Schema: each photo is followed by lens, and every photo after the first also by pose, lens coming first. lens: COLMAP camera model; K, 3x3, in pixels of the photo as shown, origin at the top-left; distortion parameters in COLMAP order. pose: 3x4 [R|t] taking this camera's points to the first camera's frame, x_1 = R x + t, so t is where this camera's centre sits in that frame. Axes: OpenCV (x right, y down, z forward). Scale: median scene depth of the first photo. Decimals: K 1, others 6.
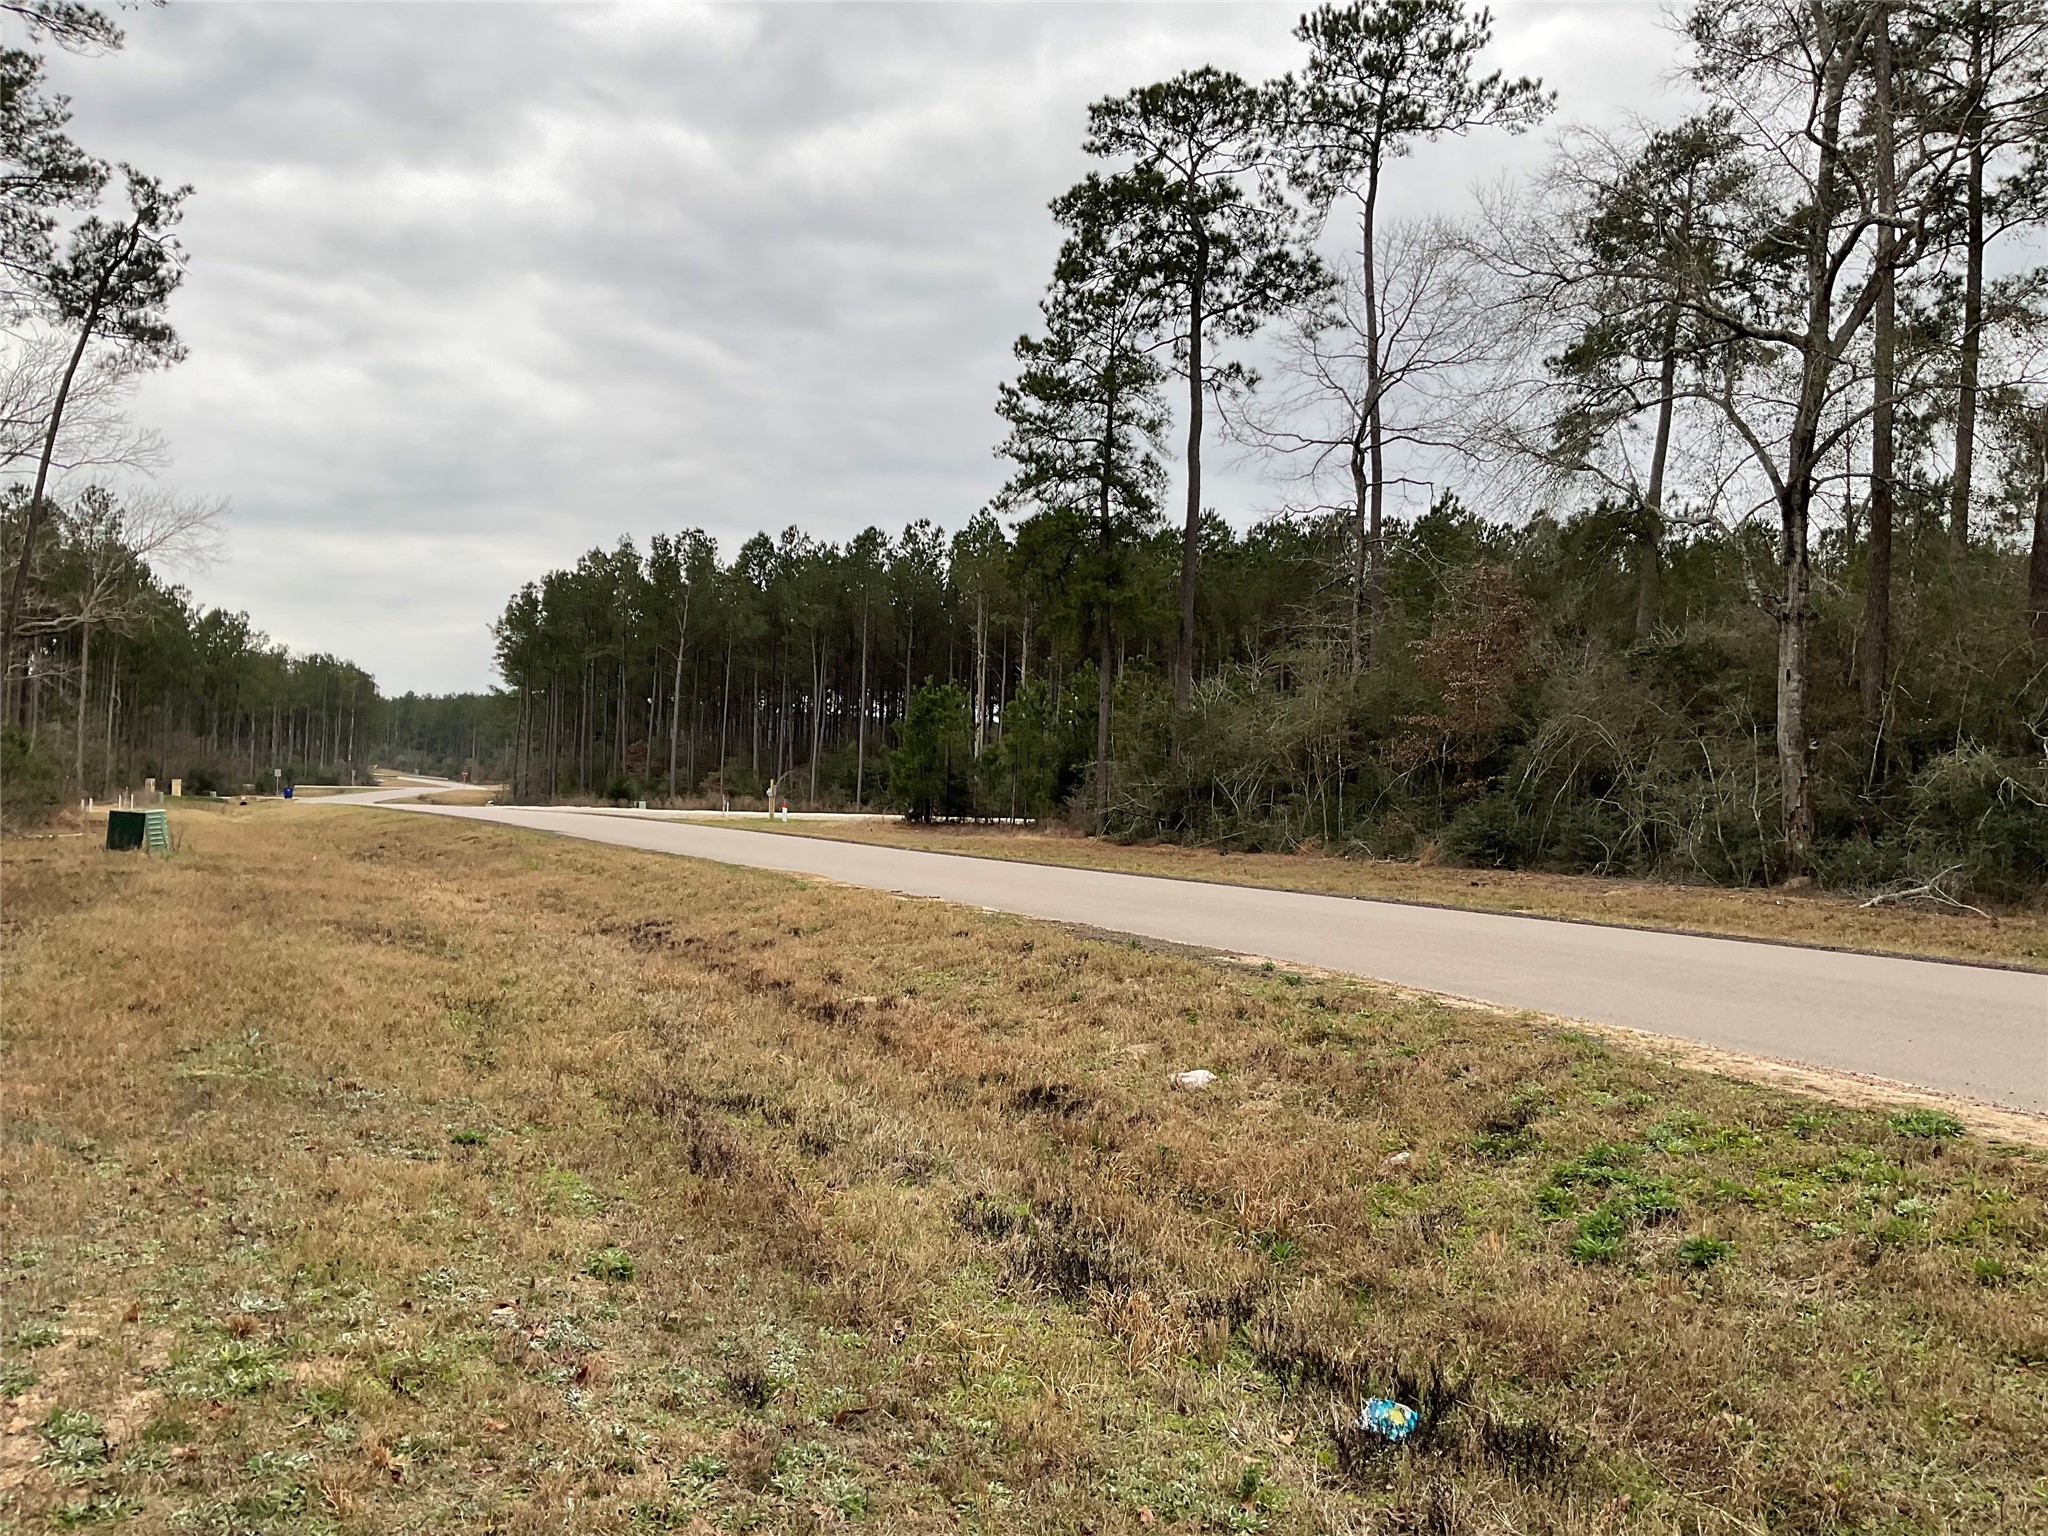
lens RADIAL K [[1785.0, 0, 1015.2], [0, 1785.0, 772.1], [0, 0, 1]] dist [-0.006054, -0.013111]
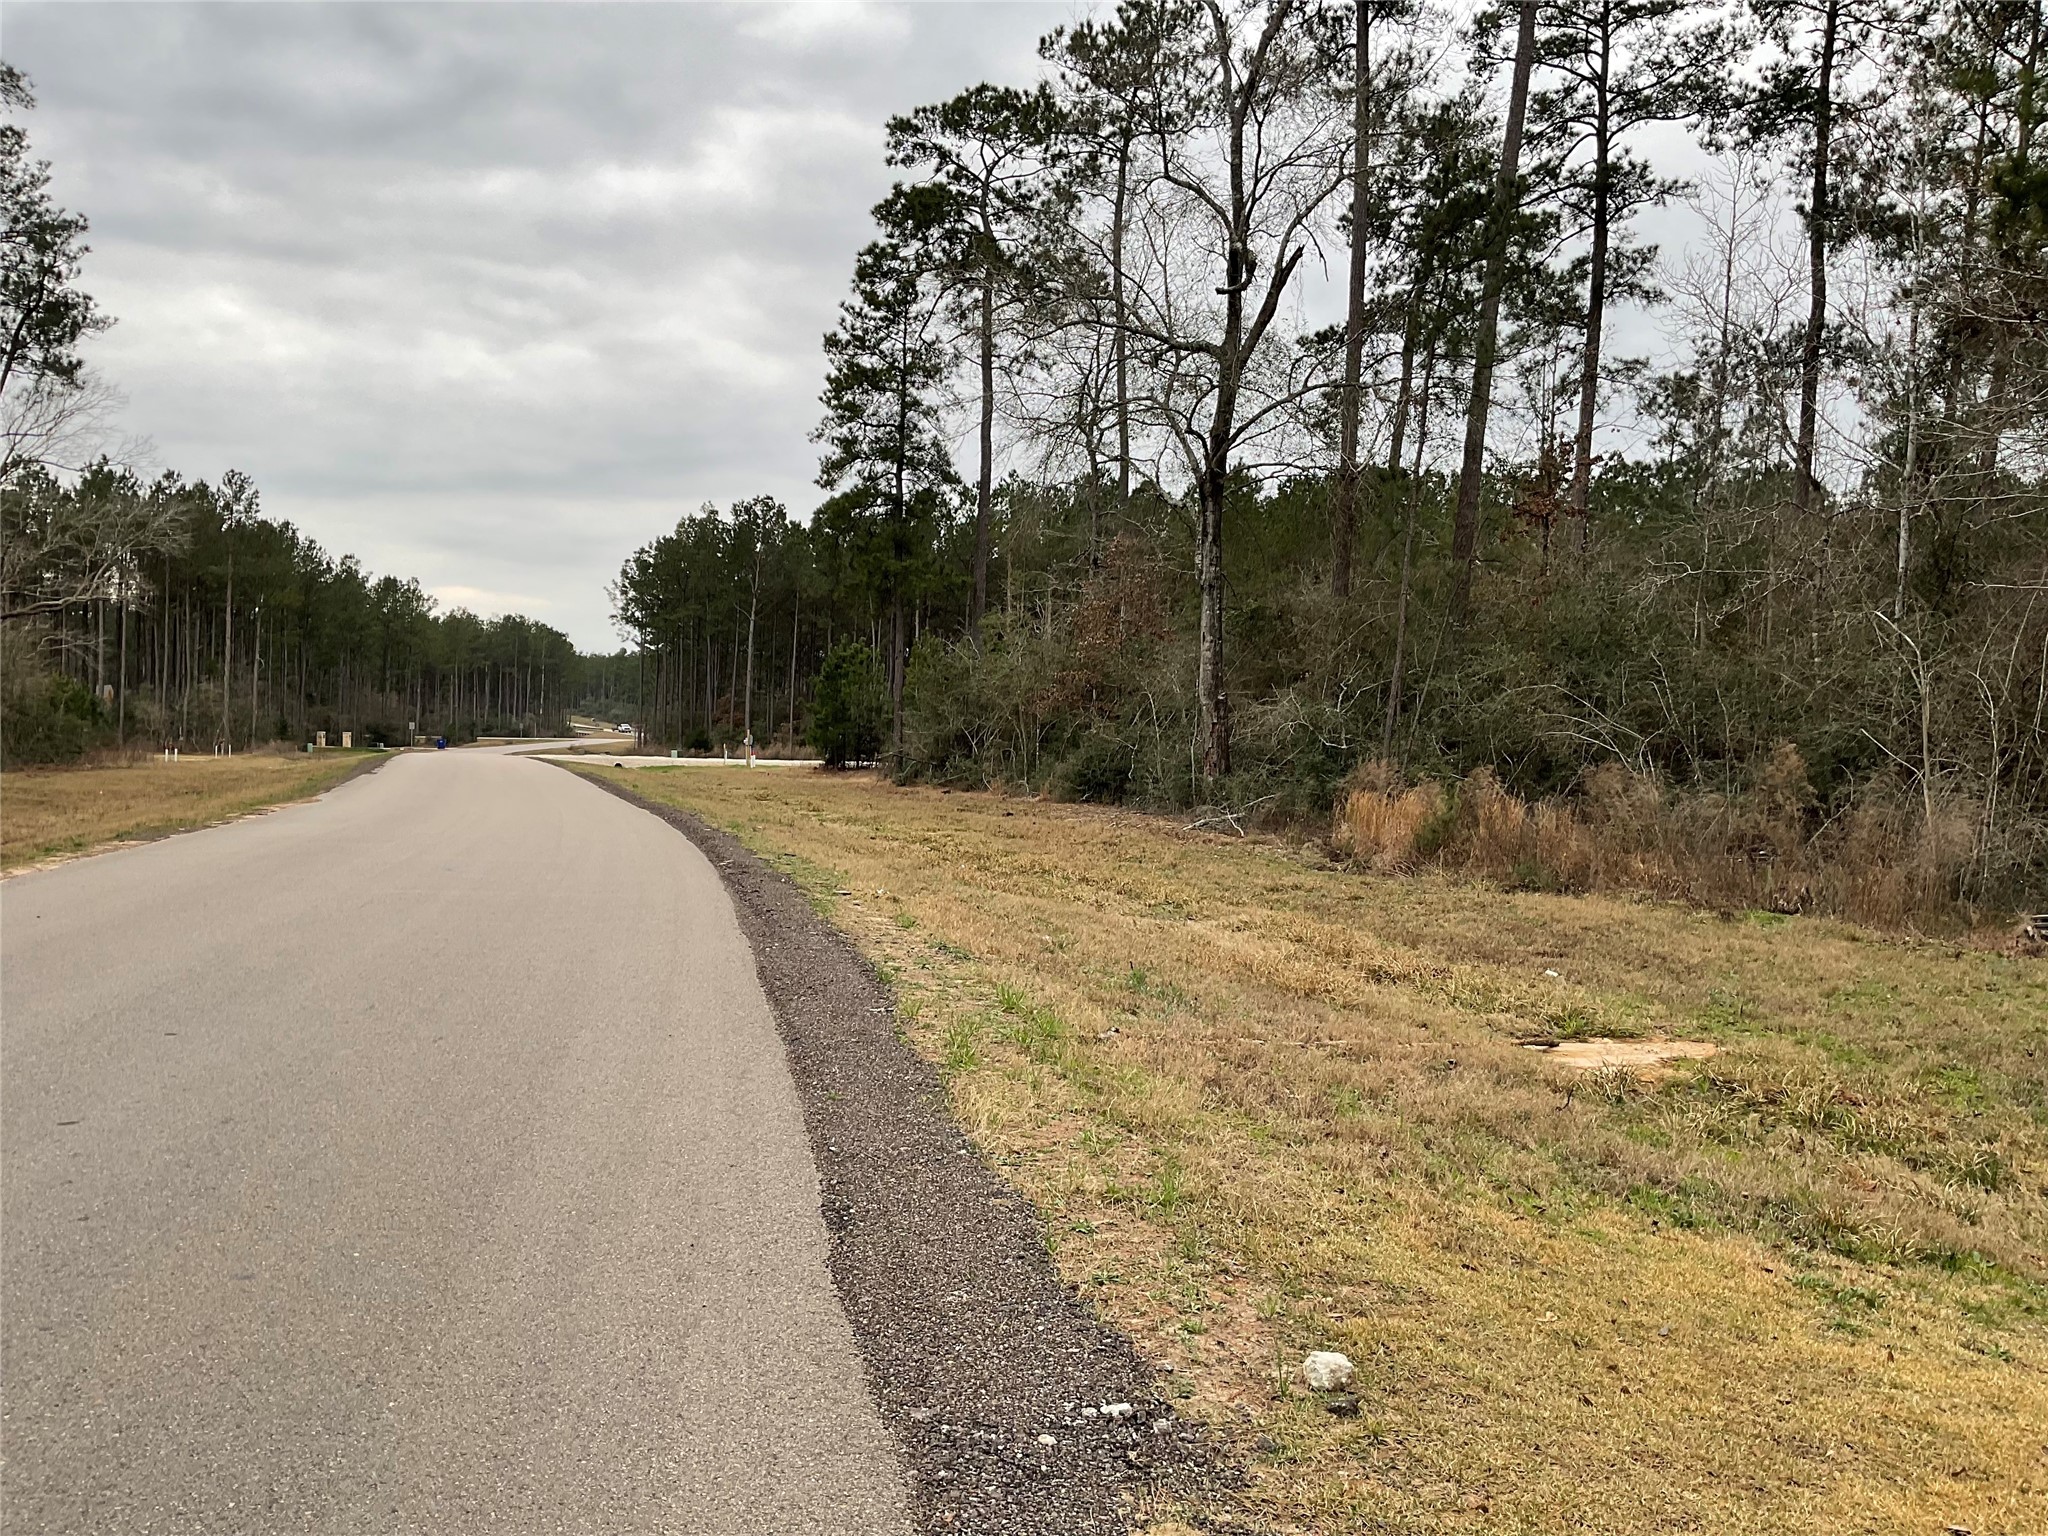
lens RADIAL K [[1785.0, 0, 1035.8], [0, 1785.0, 763.1], [0, 0, 1]] dist [-0.006054, -0.013111]
pose [[0.987723, 0.004982, -0.156139, 0.300649], [-0.001736, 0.999780, 0.020916, 0.002615], [0.156209, -0.020389, 0.987514, -0.092500]]
